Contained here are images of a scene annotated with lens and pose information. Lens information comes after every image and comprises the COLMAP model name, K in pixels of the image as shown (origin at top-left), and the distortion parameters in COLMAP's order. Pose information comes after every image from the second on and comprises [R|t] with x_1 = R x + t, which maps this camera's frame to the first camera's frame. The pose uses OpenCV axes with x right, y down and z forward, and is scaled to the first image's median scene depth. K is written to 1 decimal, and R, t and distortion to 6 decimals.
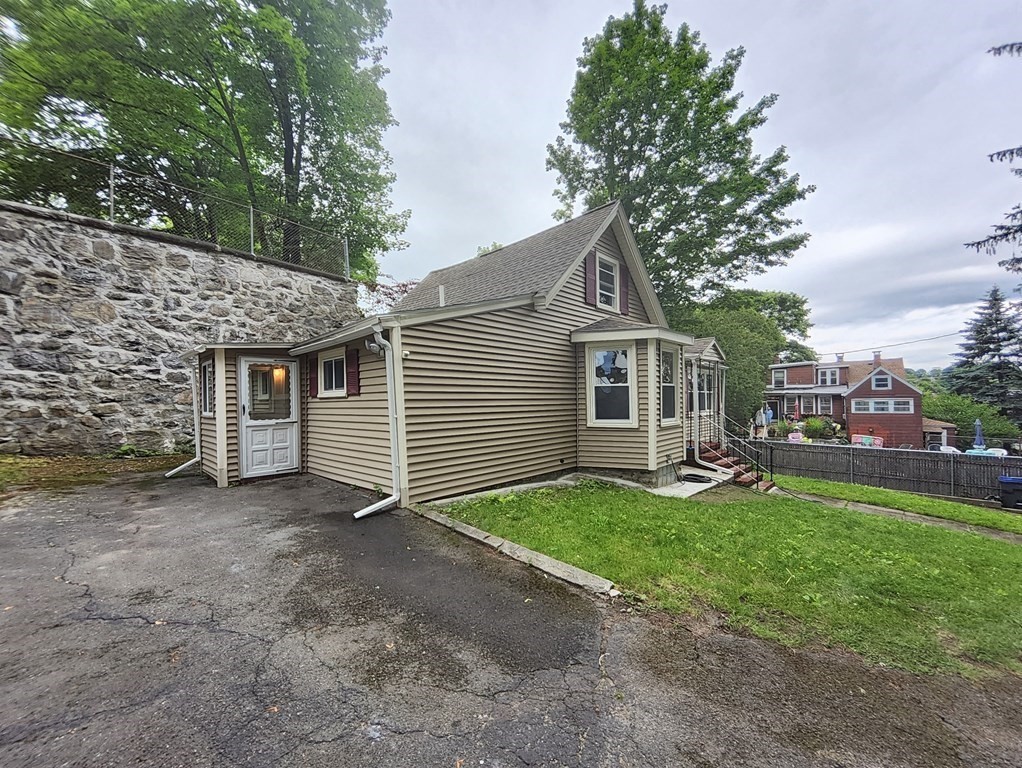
lens RADIAL K [[405.3, 0, 526.8], [0, 405.3, 395.6], [0, 0, 1]] dist [-0.013469, -0.000147]
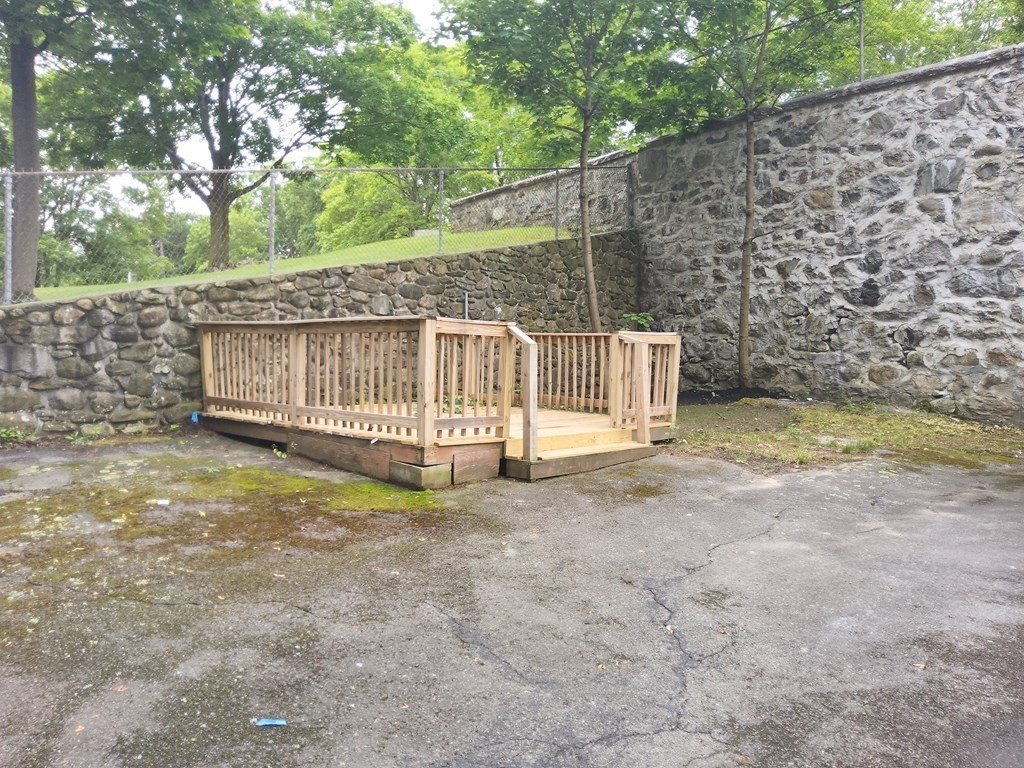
lens RADIAL K [[777.6, 0, 512.0], [0, 777.6, 384.0], [0, 0, 1]] dist [0.003764, -0.010965]
pose [[-0.038273, 0.050576, -0.997987, 0.143577], [-0.005924, 0.998689, 0.050839, 0.024432], [0.999250, 0.007858, -0.037923, 0.257322]]
